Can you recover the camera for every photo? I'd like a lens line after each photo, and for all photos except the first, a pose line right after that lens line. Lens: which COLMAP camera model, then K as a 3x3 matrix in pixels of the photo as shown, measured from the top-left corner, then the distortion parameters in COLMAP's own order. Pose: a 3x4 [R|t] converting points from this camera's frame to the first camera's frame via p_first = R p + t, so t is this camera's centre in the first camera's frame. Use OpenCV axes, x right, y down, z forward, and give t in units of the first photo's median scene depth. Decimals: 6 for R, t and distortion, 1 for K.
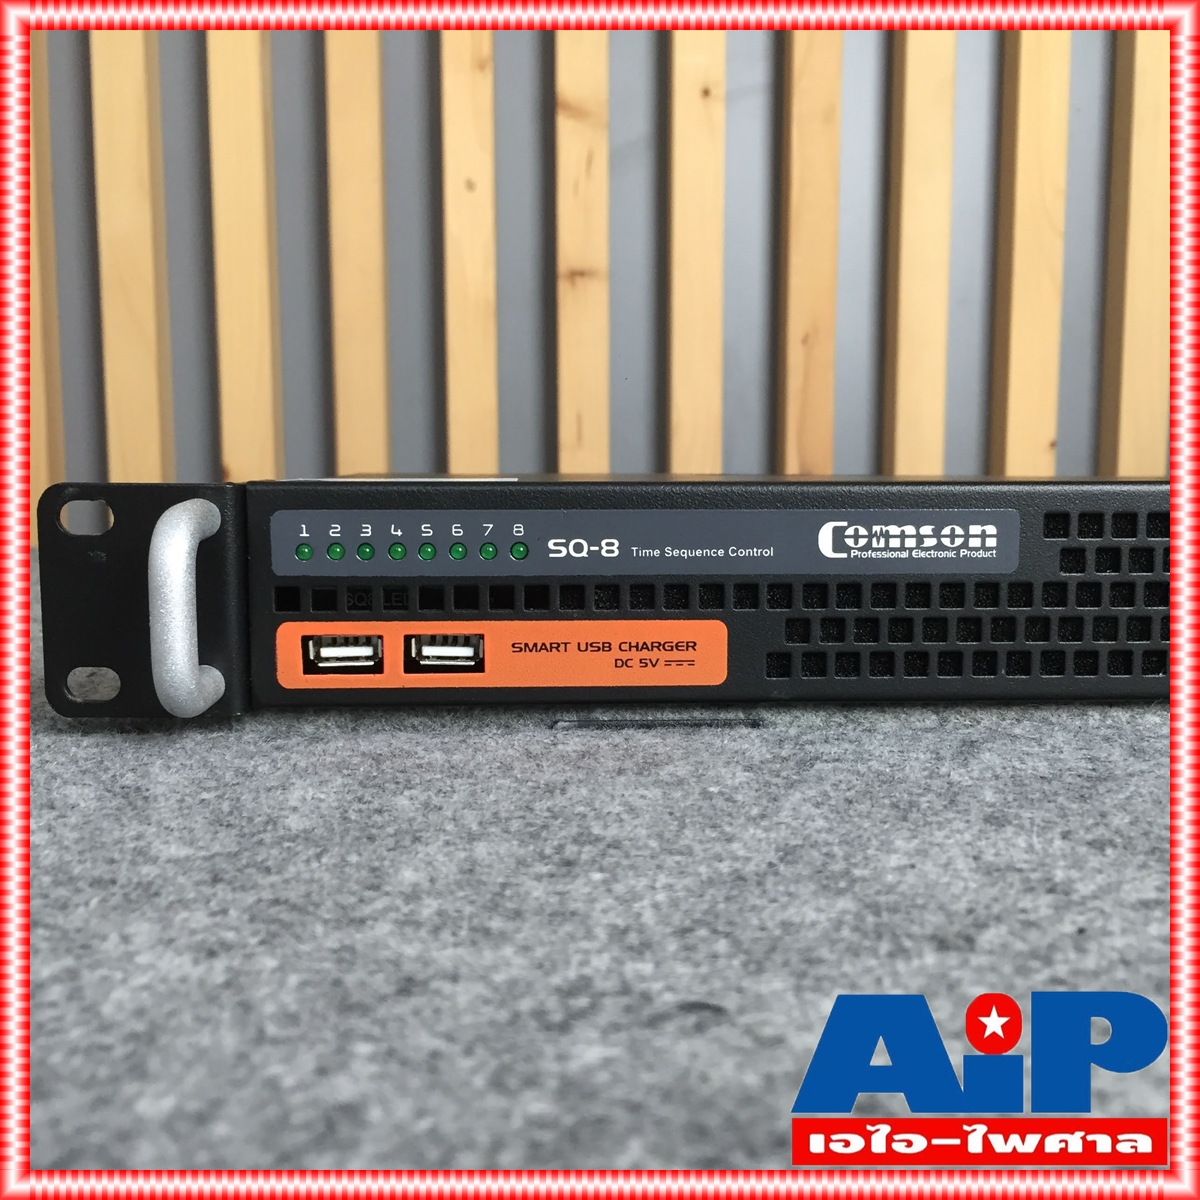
lens RADIAL K [[1349.7, 0, 564.5], [0, 1349.7, 651.3], [0, 0, 1]] dist [0.043806, 0.000000]
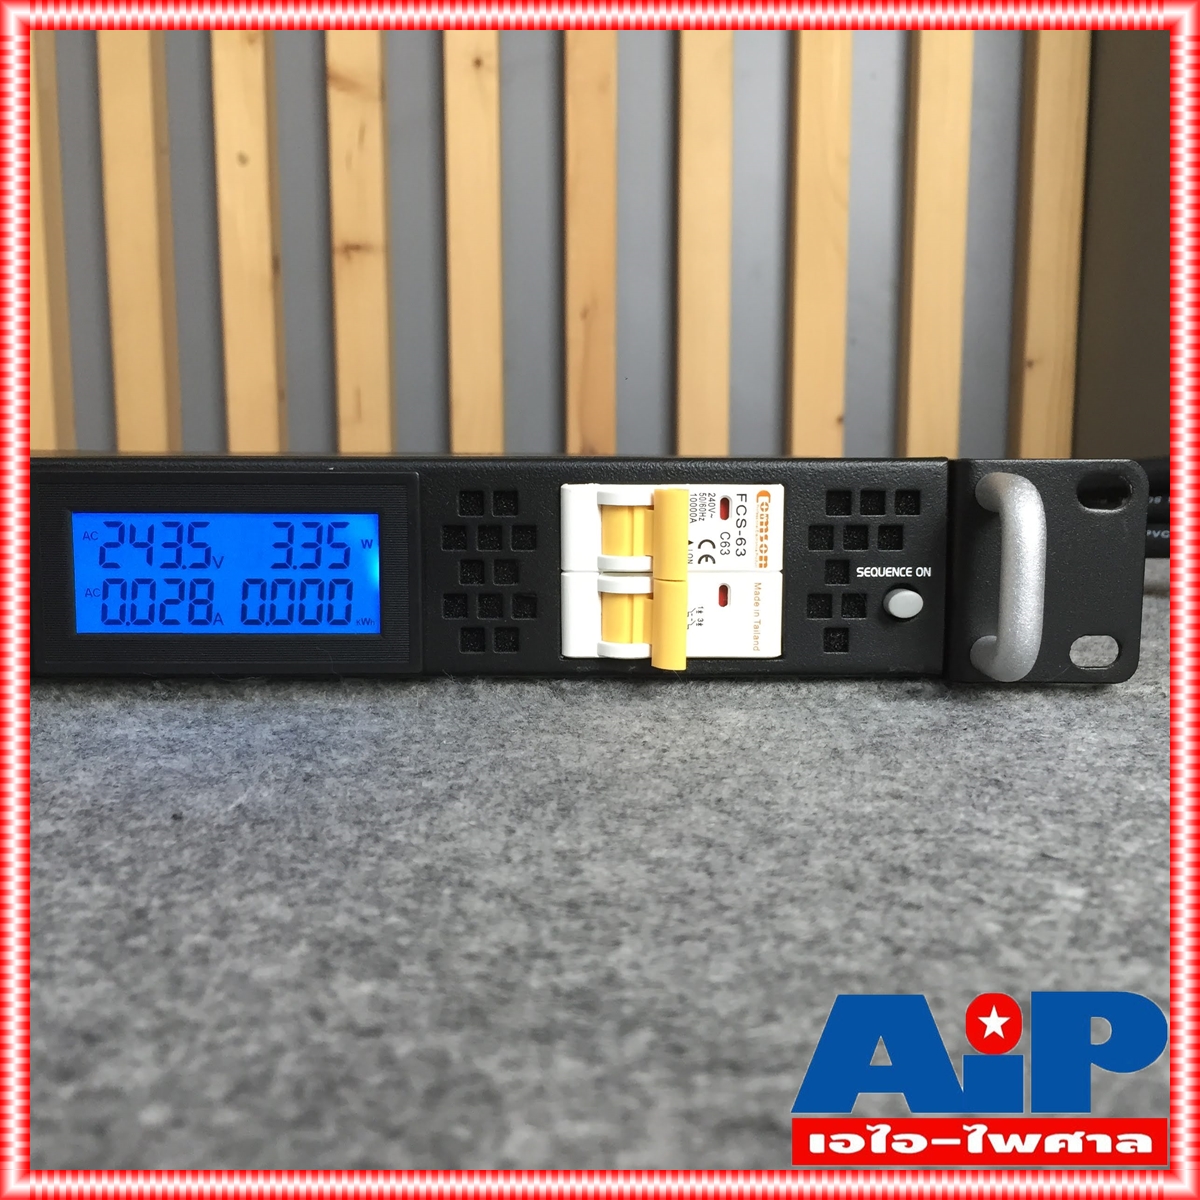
lens RADIAL K [[1349.7, 0, 609.3], [0, 1349.7, 608.0], [0, 0, 1]] dist [0.043806, 0.000000]
pose [[0.998418, 0.005200, -0.055991, 0.253998], [-0.005994, 0.999884, -0.014018, -0.002230], [0.055911, 0.014331, 0.998333, 0.024917]]
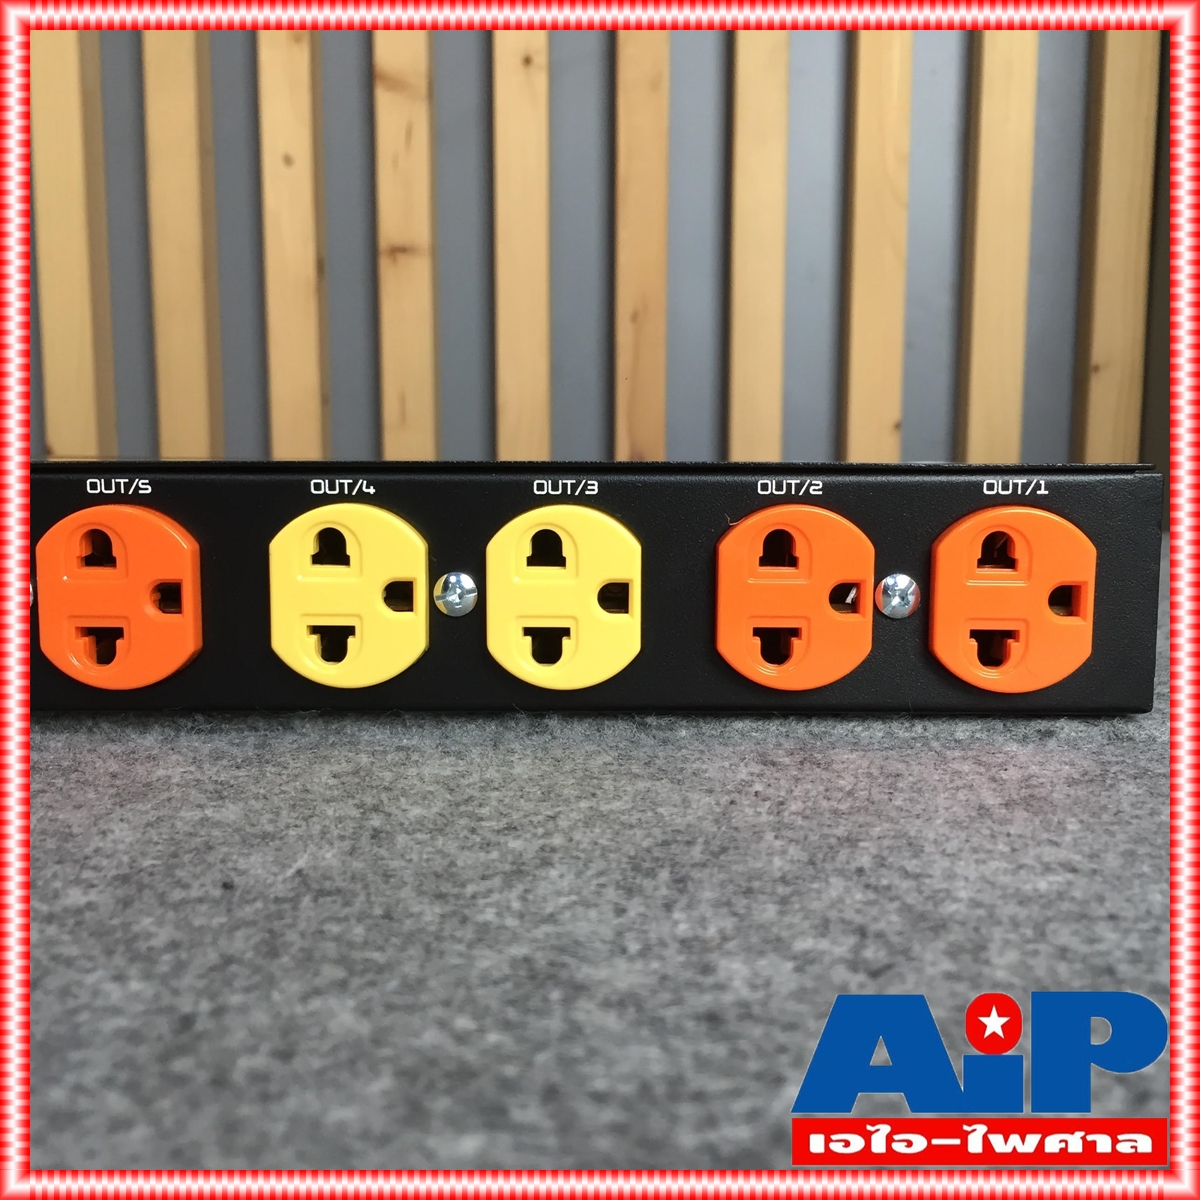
lens RADIAL K [[1349.7, 0, 608.3], [0, 1349.7, 604.8], [0, 0, 1]] dist [0.043806, 0.000000]
pose [[0.996486, 0.010303, -0.083129, 0.243026], [-0.012055, 0.999715, -0.020599, -0.005706], [0.082893, 0.021528, 0.996326, 0.049714]]
